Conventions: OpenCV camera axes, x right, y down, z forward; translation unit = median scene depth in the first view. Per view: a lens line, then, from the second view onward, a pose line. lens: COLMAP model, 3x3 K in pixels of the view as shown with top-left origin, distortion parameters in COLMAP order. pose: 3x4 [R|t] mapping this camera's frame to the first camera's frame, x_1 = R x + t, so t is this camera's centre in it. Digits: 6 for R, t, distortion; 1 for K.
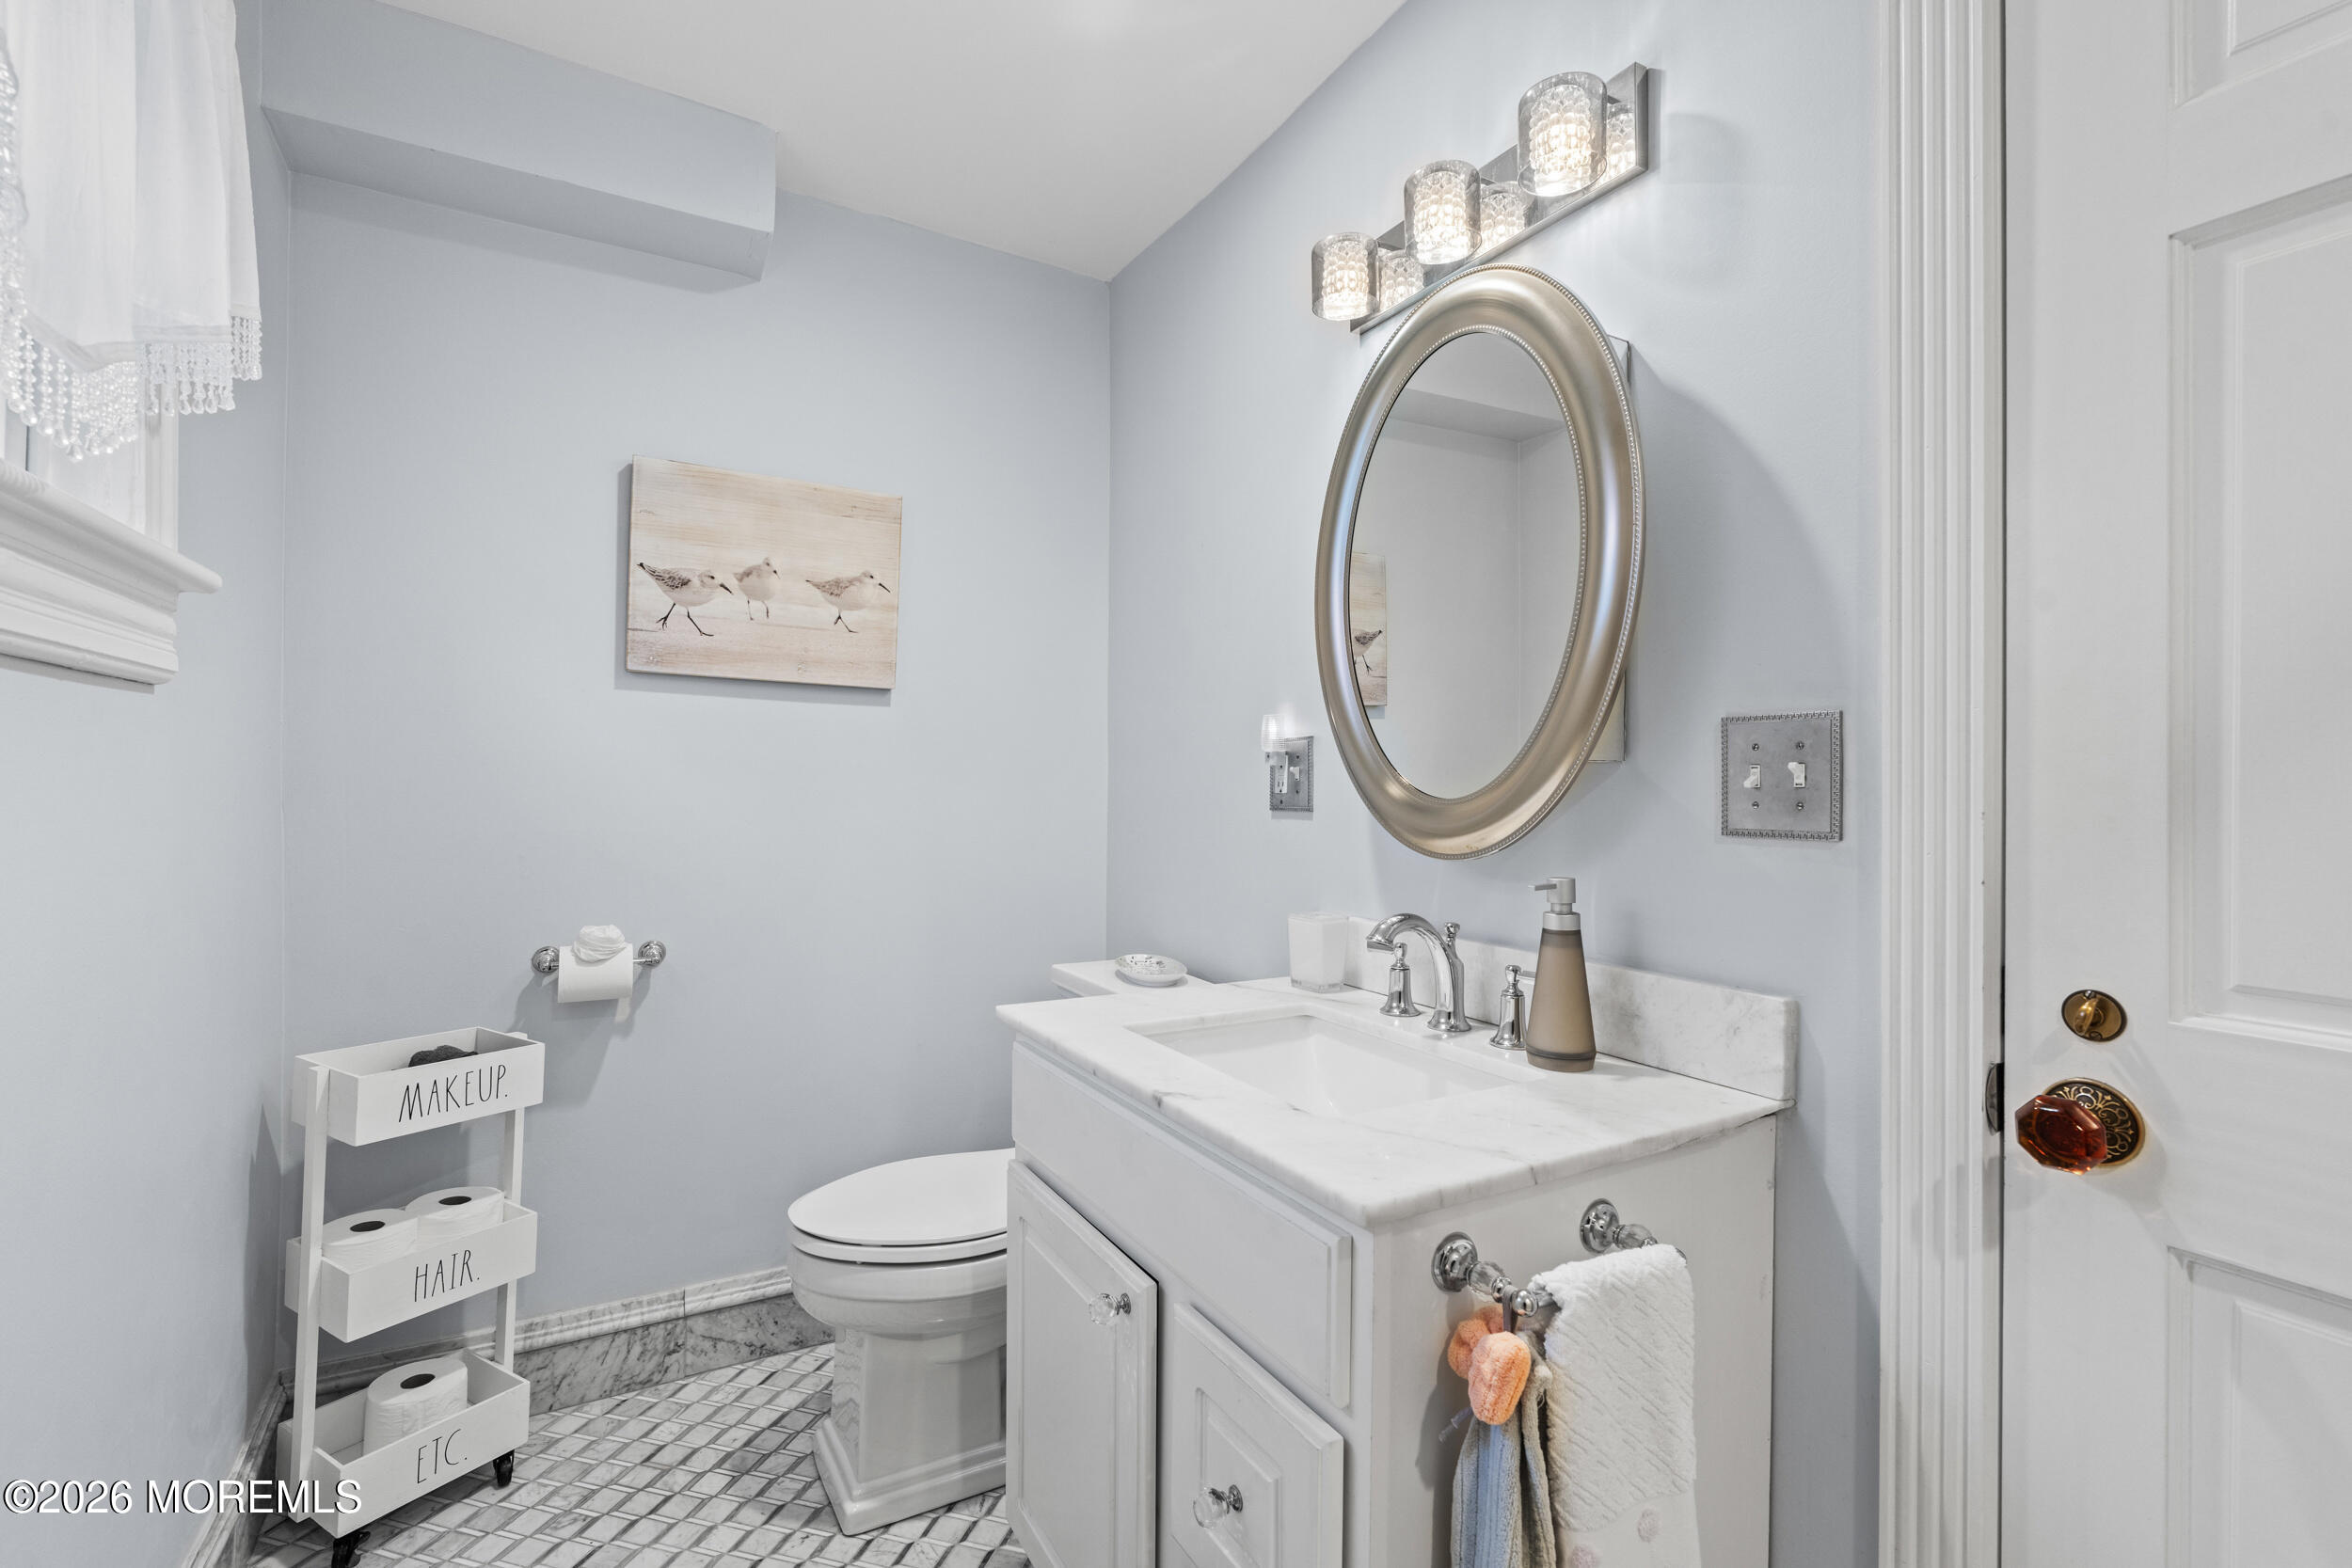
lens RADIAL K [[1075.0, 0, 1177.4], [0, 1075.0, 780.8], [0, 0, 1]] dist [-0.005515, -0.000242]
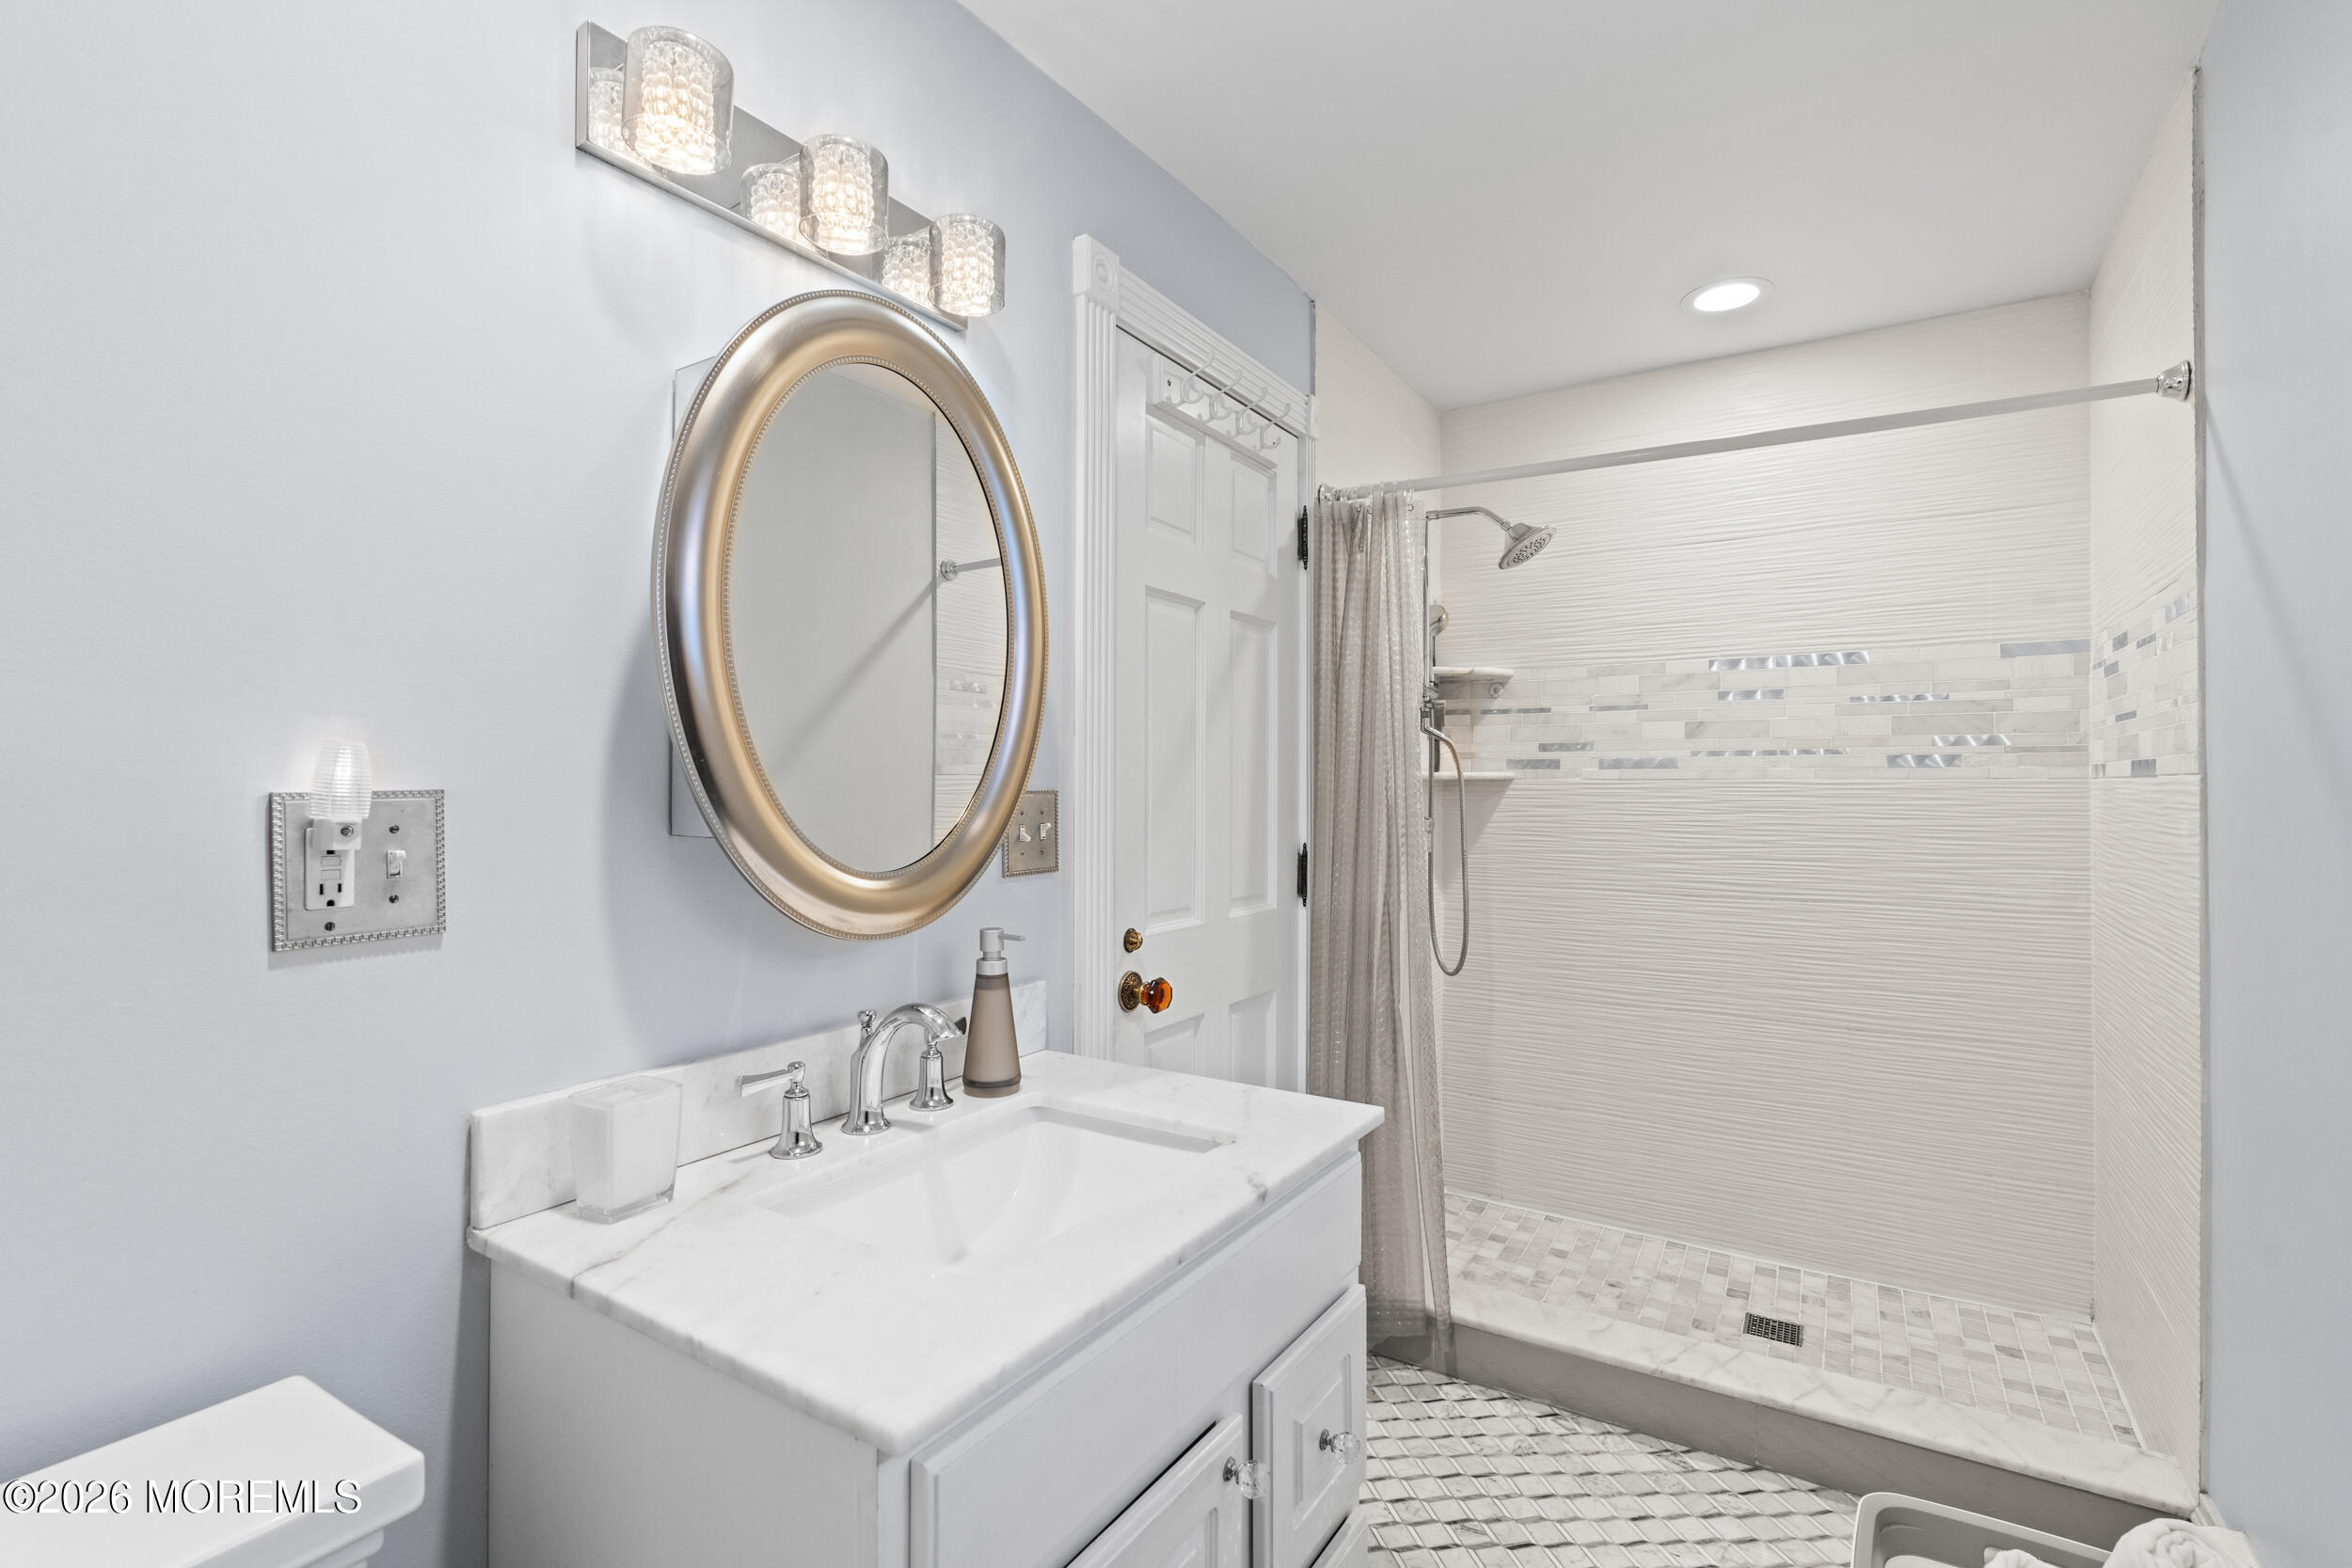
lens RADIAL K [[1075.0, 0, 1179.0], [0, 1075.0, 782.1], [0, 0, 1]] dist [-0.005515, -0.000242]
pose [[-0.468697, -0.011431, 0.883285, -0.833947], [-0.010178, 0.999920, 0.007539, -0.086922], [-0.883301, -0.005456, -0.468775, 1.512932]]
